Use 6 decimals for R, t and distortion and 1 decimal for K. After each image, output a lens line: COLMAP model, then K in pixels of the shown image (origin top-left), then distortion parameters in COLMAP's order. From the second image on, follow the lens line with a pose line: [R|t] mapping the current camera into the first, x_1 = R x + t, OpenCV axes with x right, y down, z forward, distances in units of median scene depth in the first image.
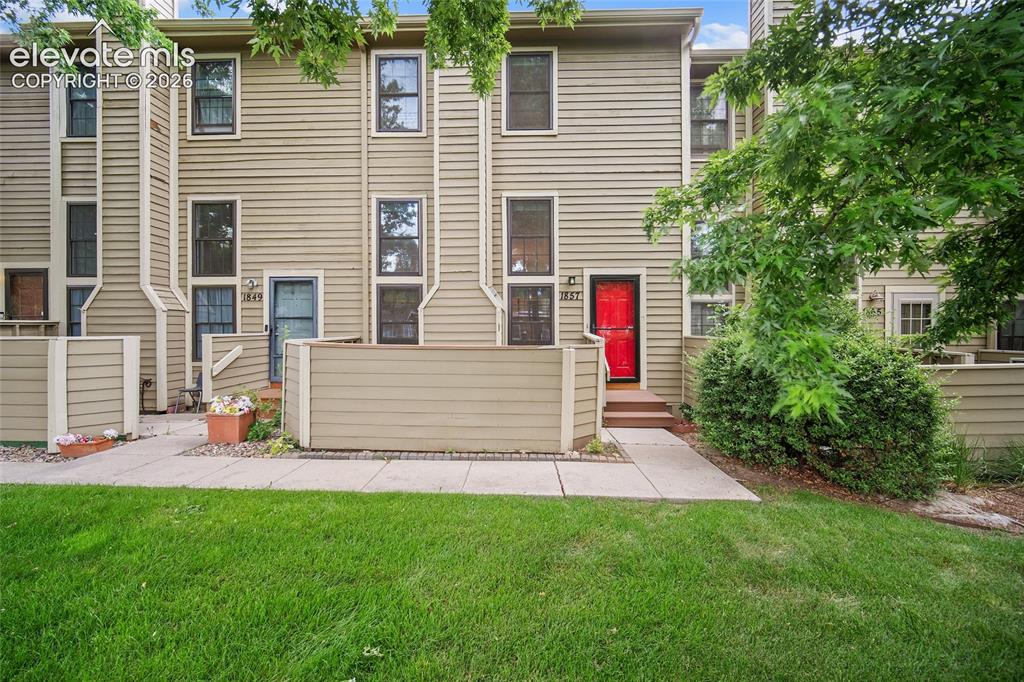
lens RADIAL K [[409.6, 0, 513.0], [0, 409.6, 333.2], [0, 0, 1]] dist [-0.003103, 0.000702]
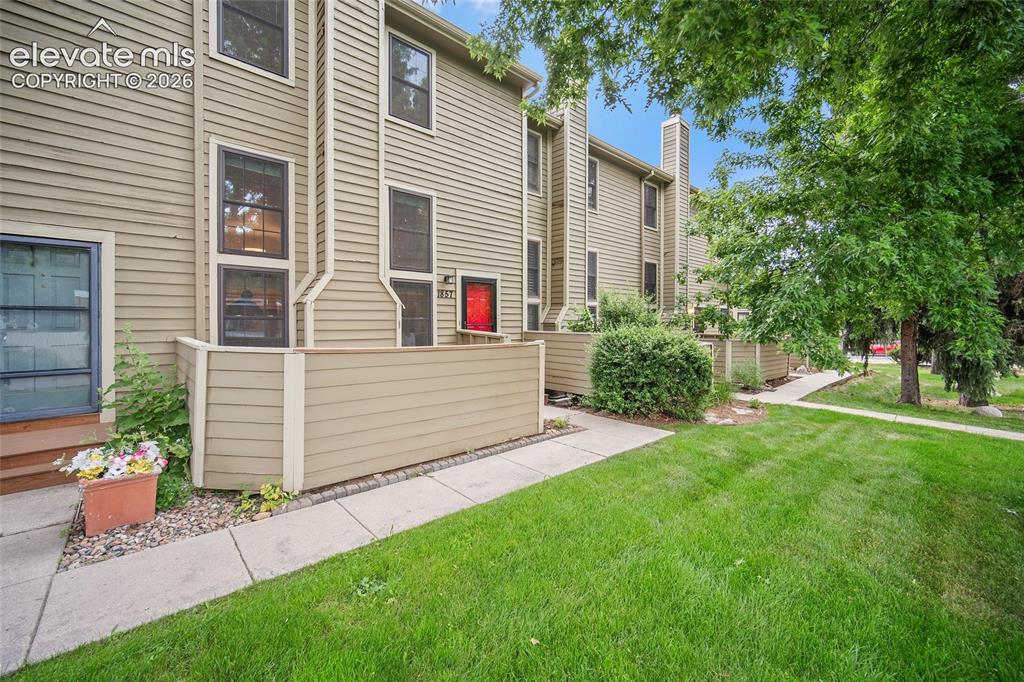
lens RADIAL K [[412.9, 0, 515.0], [0, 412.9, 322.0], [0, 0, 1]] dist [-0.000929, -0.000059]
pose [[0.713528, 0.002210, 0.700624, -0.474785], [0.000359, 0.999994, -0.003520, -0.015705], [-0.700627, 0.002763, 0.713522, 0.121192]]
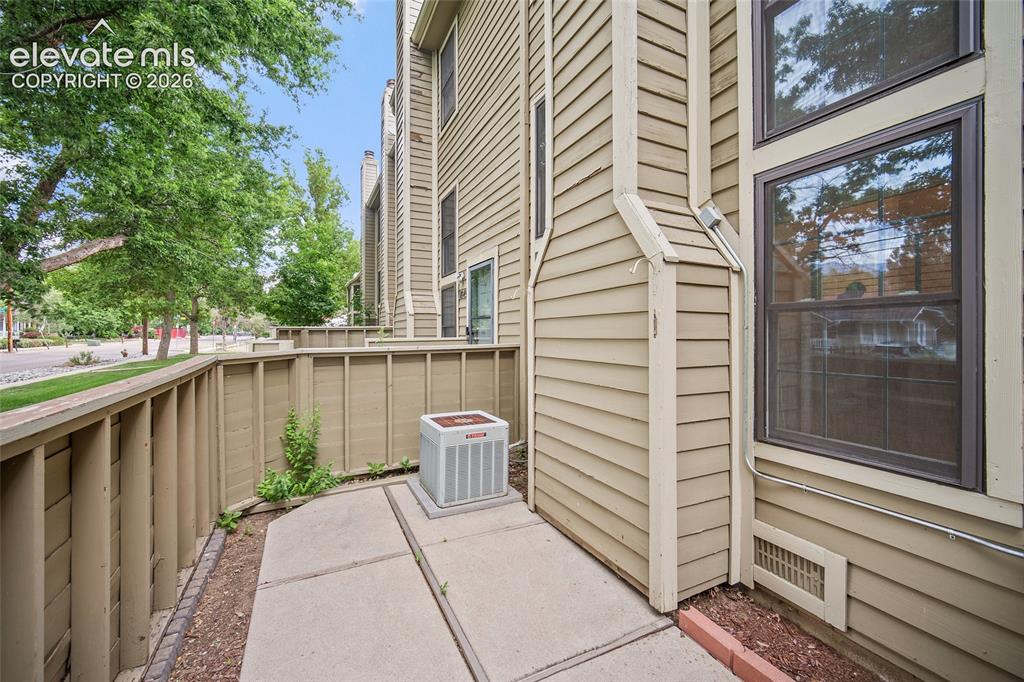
lens RADIAL K [[417.3, 0, 511.9], [0, 417.3, 333.3], [0, 0, 1]] dist [0.000127, 0.000317]
pose [[0.464605, -0.000447, -0.885518, 0.172841], [-0.007751, 0.999960, -0.004572, -0.004760], [0.885484, 0.008988, 0.464583, 0.708452]]
